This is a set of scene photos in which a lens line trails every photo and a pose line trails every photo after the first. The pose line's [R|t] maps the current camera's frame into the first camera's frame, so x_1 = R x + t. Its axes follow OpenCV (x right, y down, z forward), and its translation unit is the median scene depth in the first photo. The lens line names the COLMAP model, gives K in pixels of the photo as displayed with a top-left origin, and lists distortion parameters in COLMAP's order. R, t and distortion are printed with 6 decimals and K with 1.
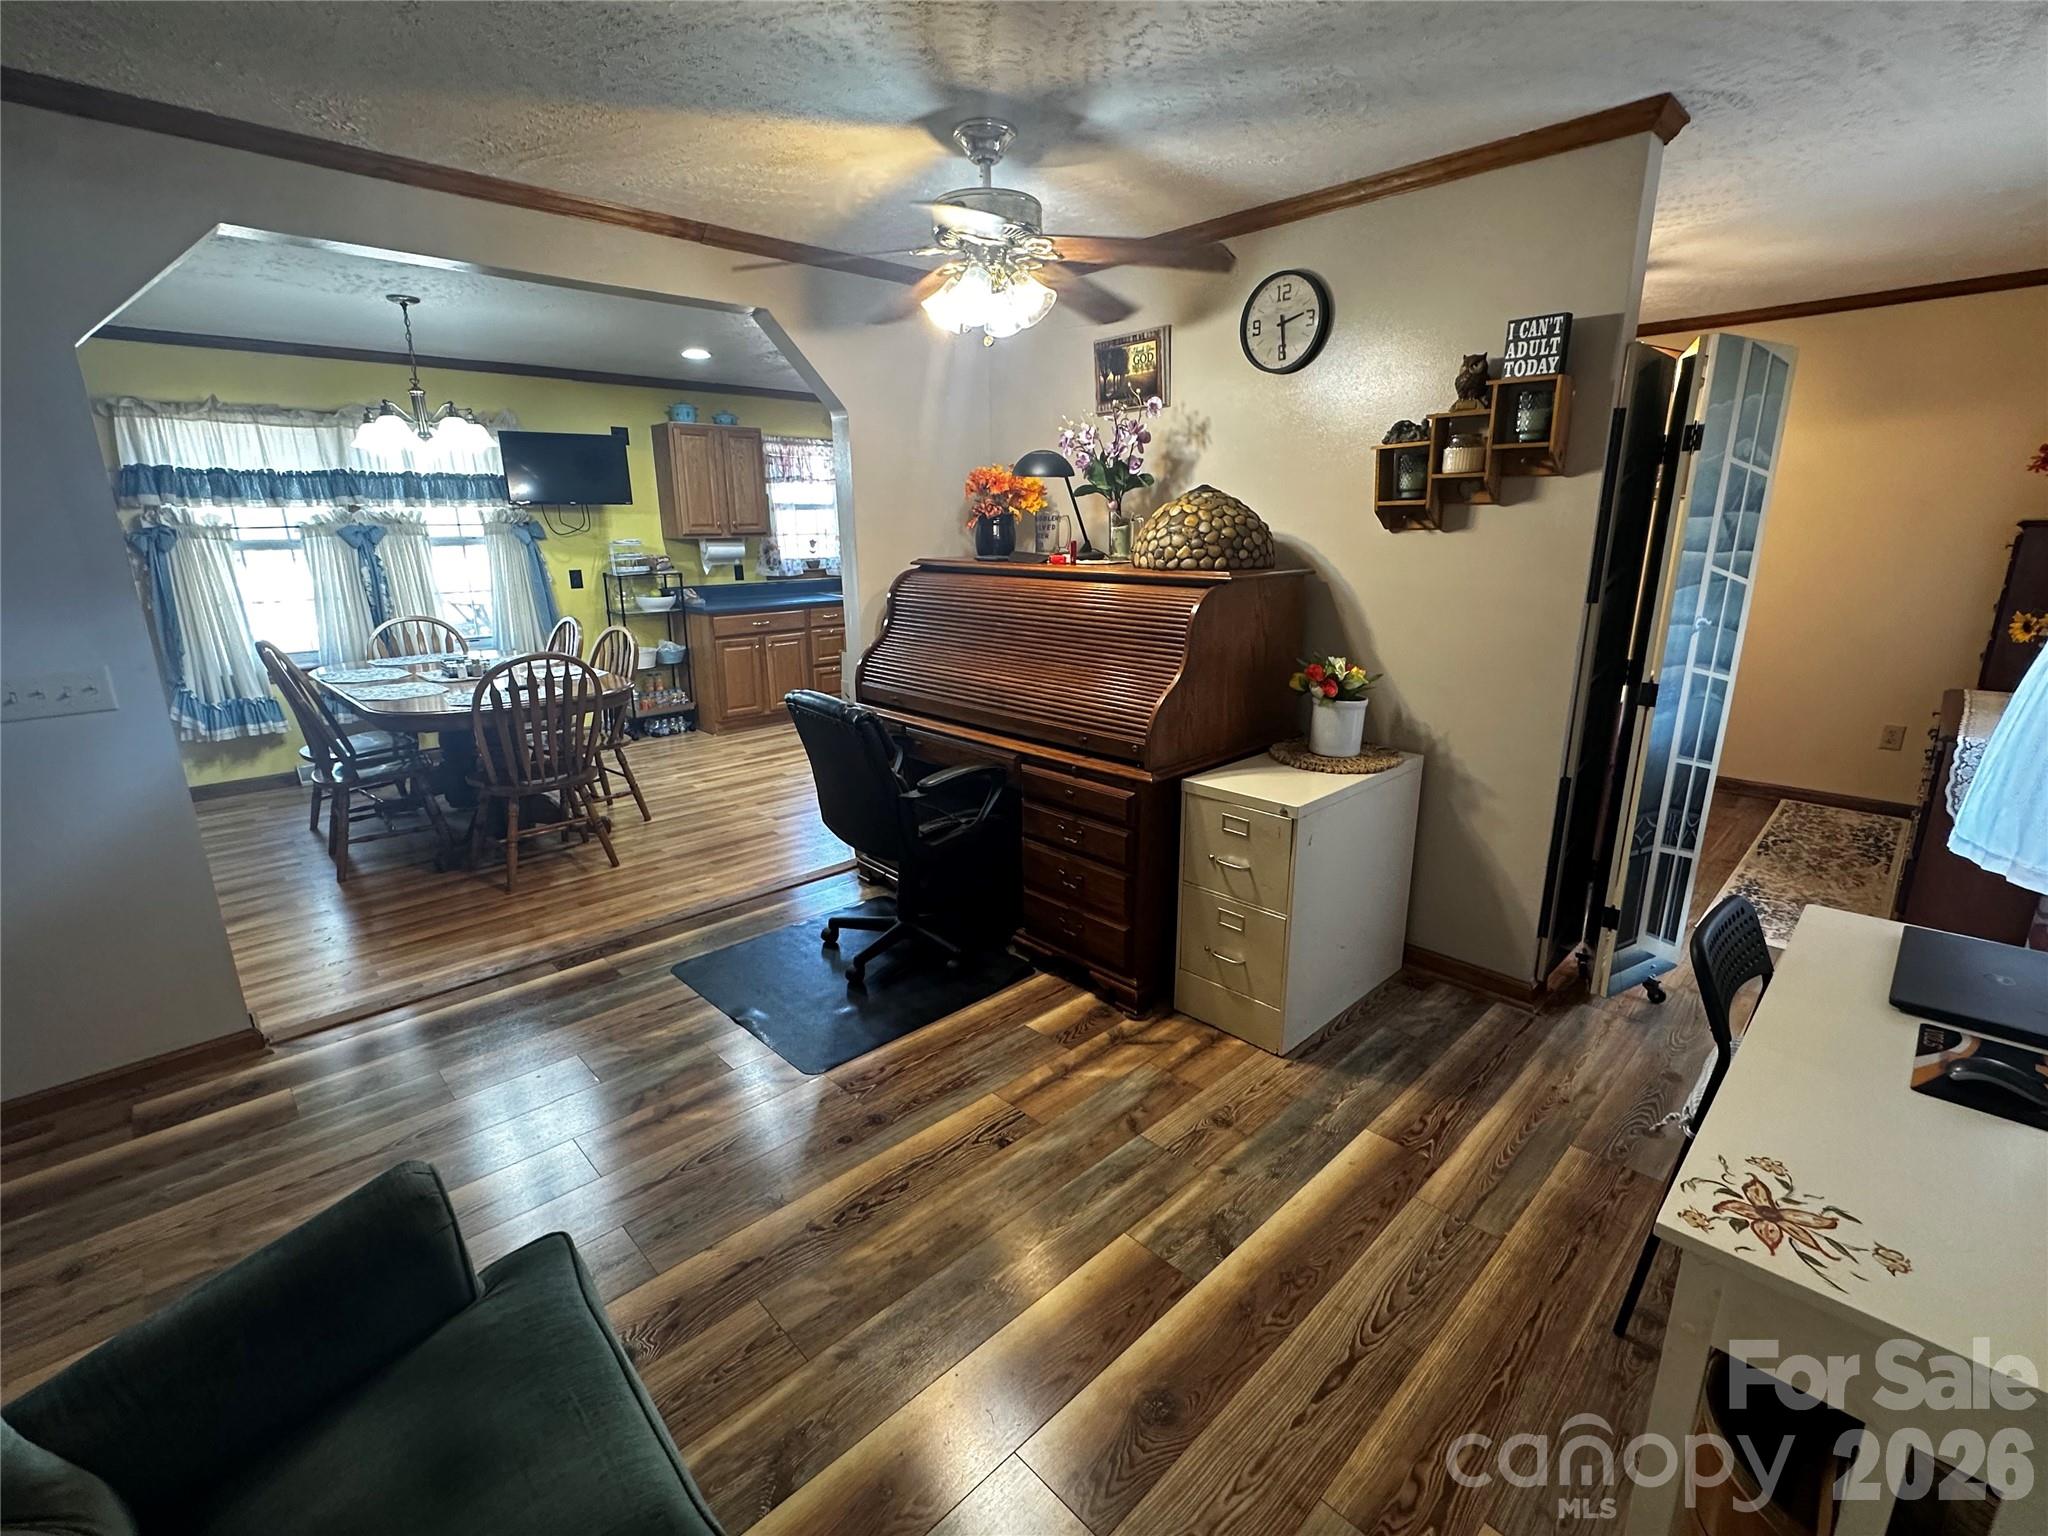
lens RADIAL K [[911.8, 0, 1022.6], [0, 911.8, 766.8], [0, 0, 1]] dist [-0.004469, 0.000126]
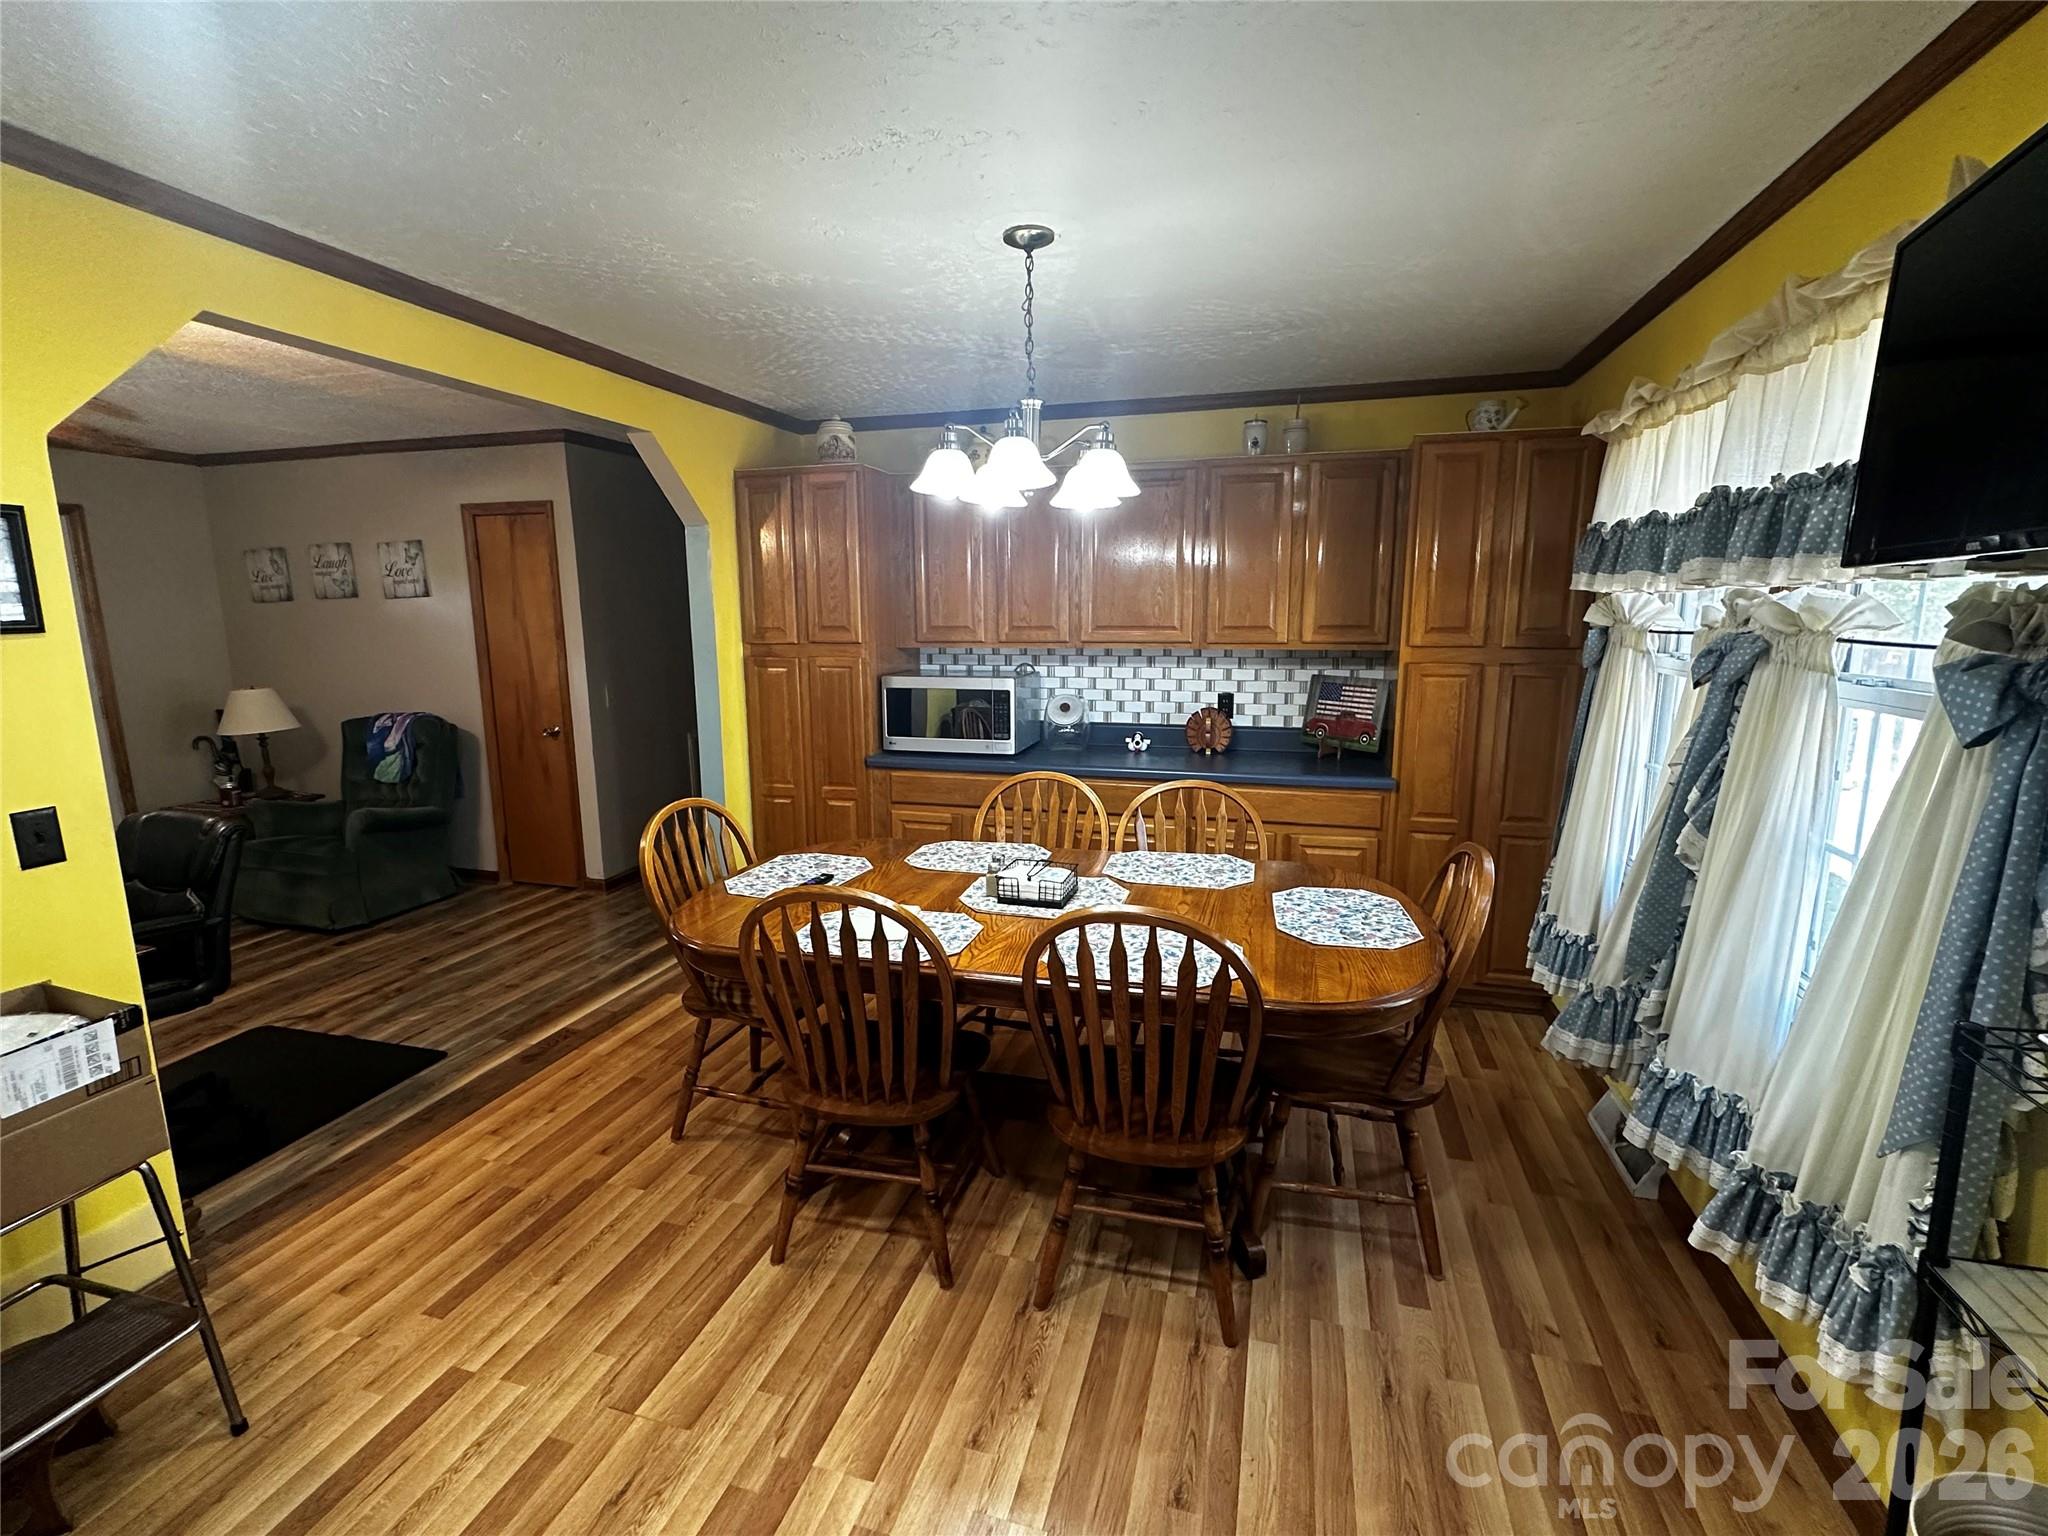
lens RADIAL K [[911.8, 0, 1026.2], [0, 911.8, 769.8], [0, 0, 1]] dist [-0.004469, 0.000126]
pose [[-0.860847, 0.100189, -0.498903, -0.339761], [-0.125800, 0.908093, 0.399427, -0.402994], [0.493069, 0.406608, -0.769125, 1.430572]]
